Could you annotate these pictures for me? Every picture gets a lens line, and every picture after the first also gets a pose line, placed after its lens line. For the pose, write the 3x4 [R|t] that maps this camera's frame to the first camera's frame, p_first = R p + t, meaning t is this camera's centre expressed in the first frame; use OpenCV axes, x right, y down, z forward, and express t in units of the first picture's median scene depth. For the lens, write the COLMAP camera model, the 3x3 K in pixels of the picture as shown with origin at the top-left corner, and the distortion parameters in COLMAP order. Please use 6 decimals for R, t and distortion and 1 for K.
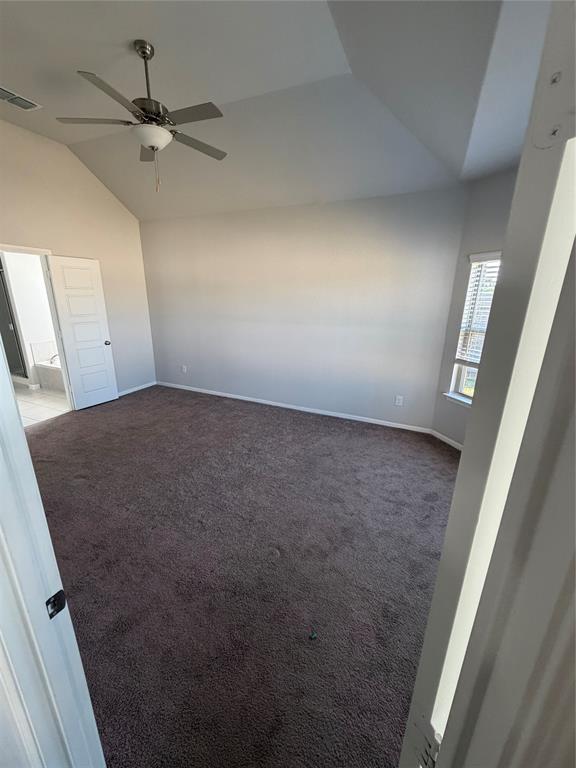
lens RADIAL K [[305.7, 0, 286.7], [0, 305.7, 379.6], [0, 0, 1]] dist [-0.000709, 0.000328]
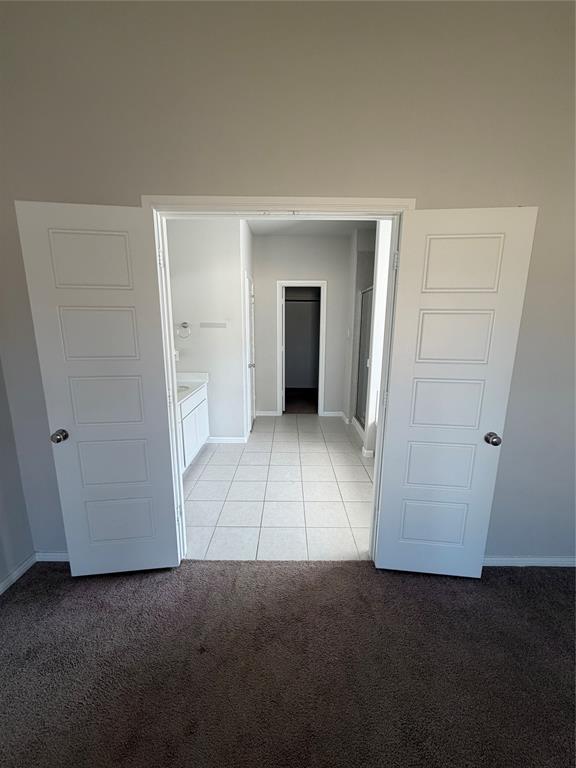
lens RADIAL K [[305.7, 0, 290.4], [0, 305.7, 384.8], [0, 0, 1]] dist [-0.000709, 0.000328]
pose [[0.413345, 0.171032, -0.894368, -0.476329], [-0.254282, 0.964808, 0.066982, -0.186221], [0.874349, 0.199735, 0.442289, 0.787722]]
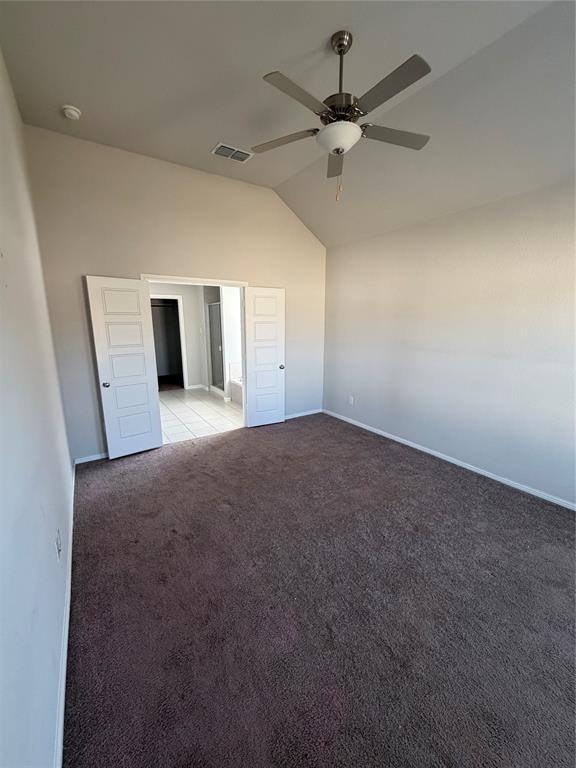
lens RADIAL K [[305.7, 0, 287.2], [0, 305.7, 383.1], [0, 0, 1]] dist [-0.000709, 0.000328]
pose [[0.844034, 0.094785, -0.527847, -0.027194], [-0.135388, 0.990036, -0.038707, -0.036286], [0.518919, 0.104134, 0.848457, 0.177697]]
